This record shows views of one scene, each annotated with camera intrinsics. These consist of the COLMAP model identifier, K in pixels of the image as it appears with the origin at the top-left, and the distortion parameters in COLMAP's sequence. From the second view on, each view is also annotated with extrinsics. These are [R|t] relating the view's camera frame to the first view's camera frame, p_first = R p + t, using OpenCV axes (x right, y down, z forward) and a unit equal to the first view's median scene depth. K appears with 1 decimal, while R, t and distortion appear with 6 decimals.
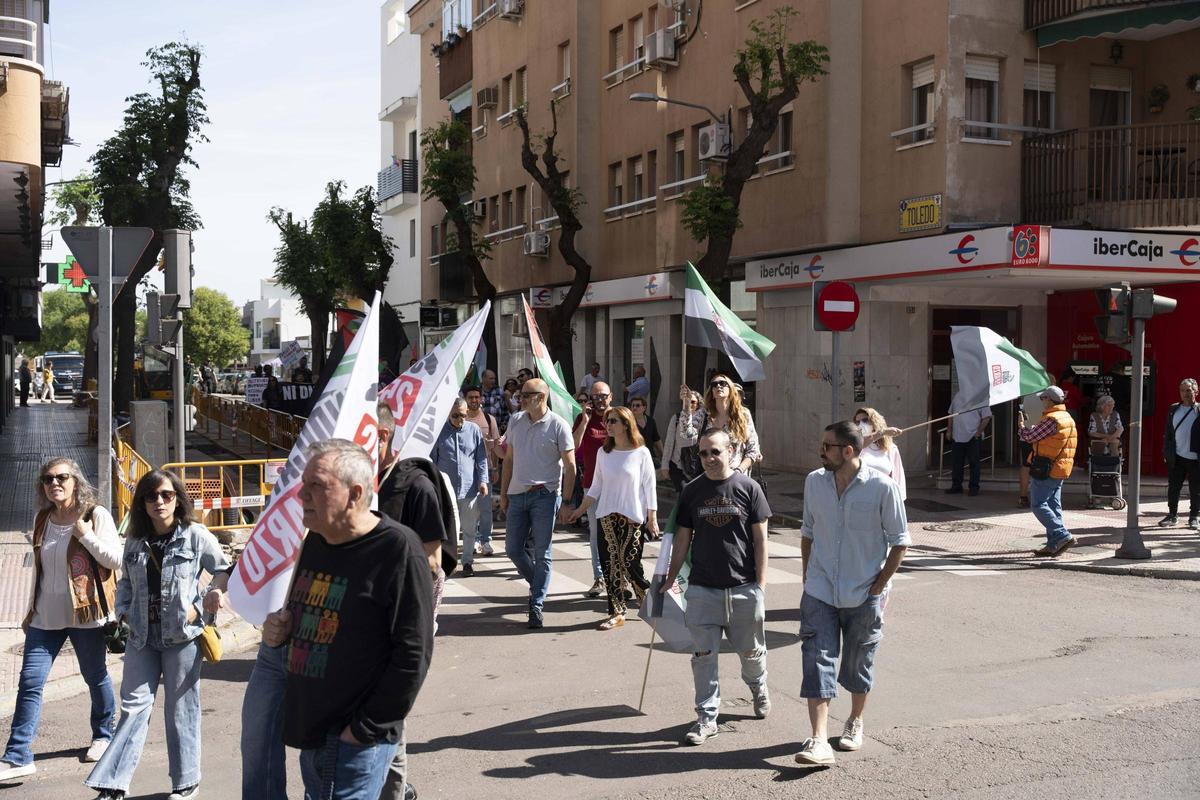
lens RADIAL K [[1304.6, 0, 600.0], [0, 1304.6, 400.0], [0, 0, 1]] dist [0.008902, 0.005784]
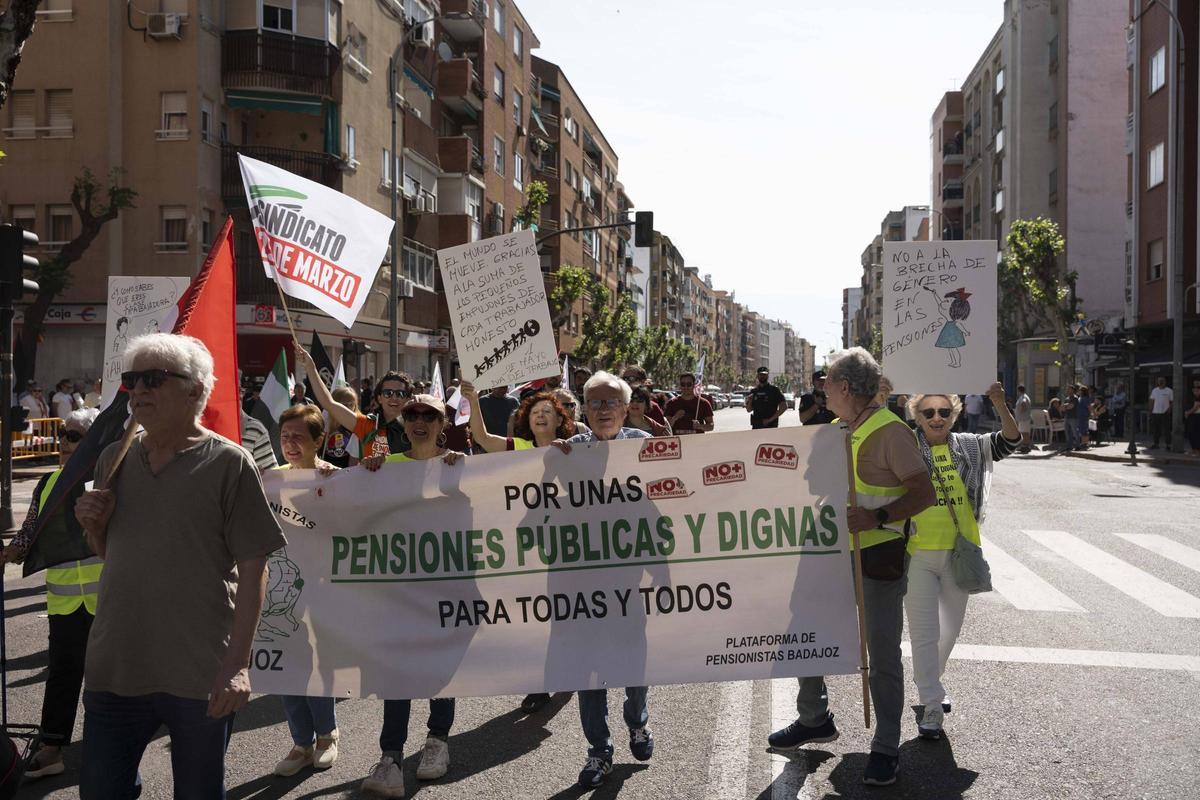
lens RADIAL K [[1189.8, 0, 600.0], [0, 1189.8, 400.0], [0, 0, 1]] dist [0.008055, 0.015149]
pose [[0.523013, -0.003269, 0.852318, -0.872565], [0.021068, 0.999737, -0.009094, 0.037300], [-0.852064, 0.022713, 0.522944, -0.368821]]
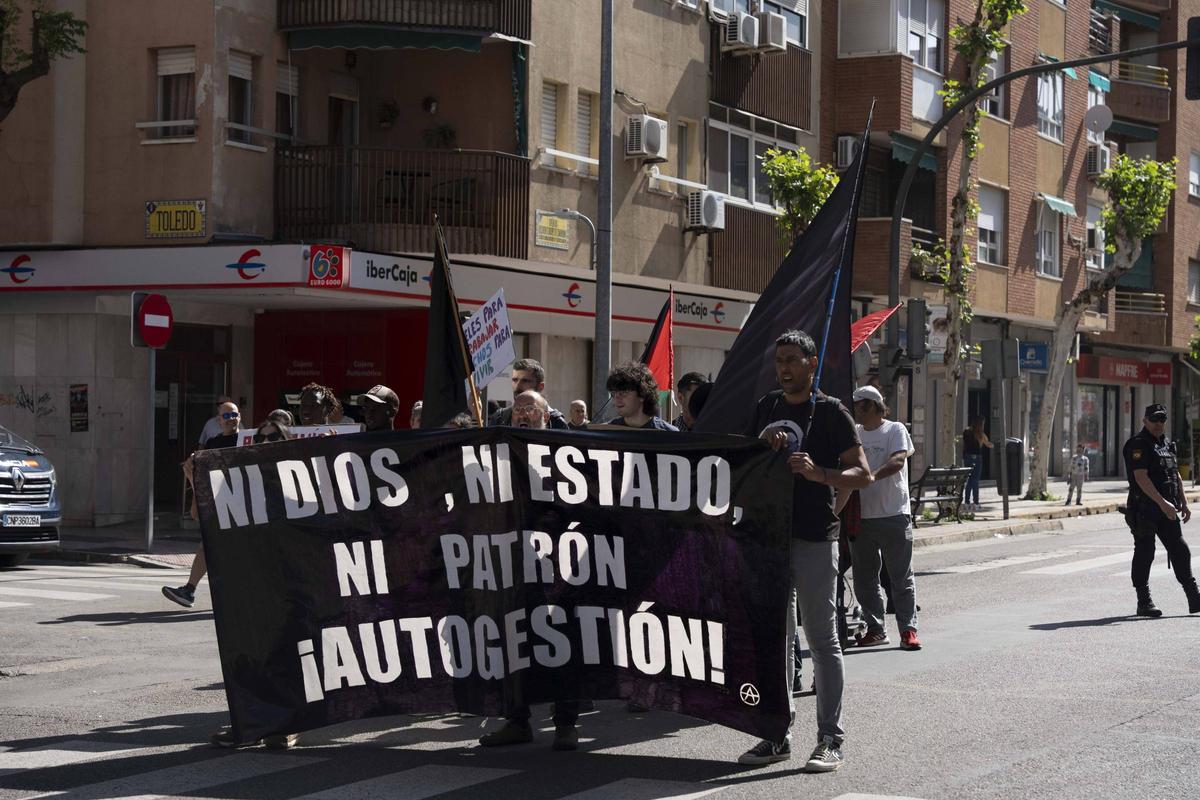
lens RADIAL K [[2291.5, 0, 600.0], [0, 2291.5, 400.0], [0, 0, 1]] dist [0.051584, 0.262838]
pose [[0.776251, 0.017220, 0.630188, -0.525819], [0.004681, 0.999442, -0.033077, 0.034822], [-0.630406, 0.028626, 0.775737, -0.403925]]
